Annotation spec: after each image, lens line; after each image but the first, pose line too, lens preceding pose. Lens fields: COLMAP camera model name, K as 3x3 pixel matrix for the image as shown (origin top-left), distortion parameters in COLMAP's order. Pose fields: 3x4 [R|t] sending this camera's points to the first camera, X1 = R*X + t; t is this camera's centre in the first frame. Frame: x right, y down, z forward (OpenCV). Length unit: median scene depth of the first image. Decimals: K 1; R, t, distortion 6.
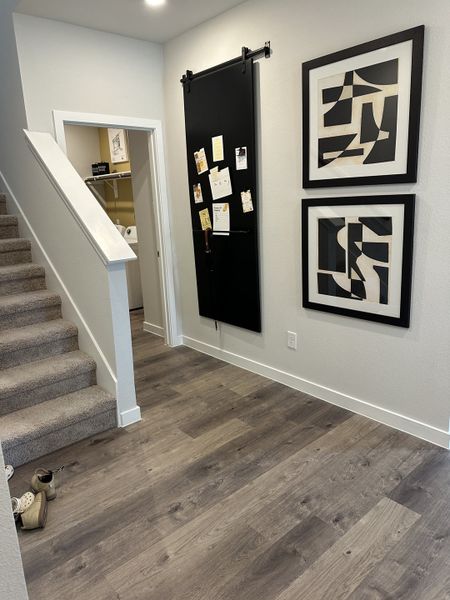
lens RADIAL K [[425.5, 0, 225.0], [0, 425.5, 300.0], [0, 0, 1]] dist [0.093170, -0.178471]
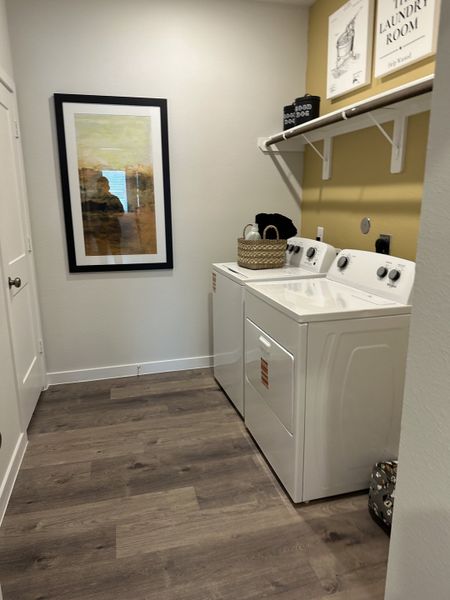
lens RADIAL K [[425.5, 0, 225.0], [0, 425.5, 300.0], [0, 0, 1]] dist [0.093170, -0.178471]
pose [[0.892268, 0.141144, -0.428878, -0.140845], [-0.138598, 0.989644, 0.037344, -0.119262], [0.429707, 0.026121, 0.902590, 0.570772]]
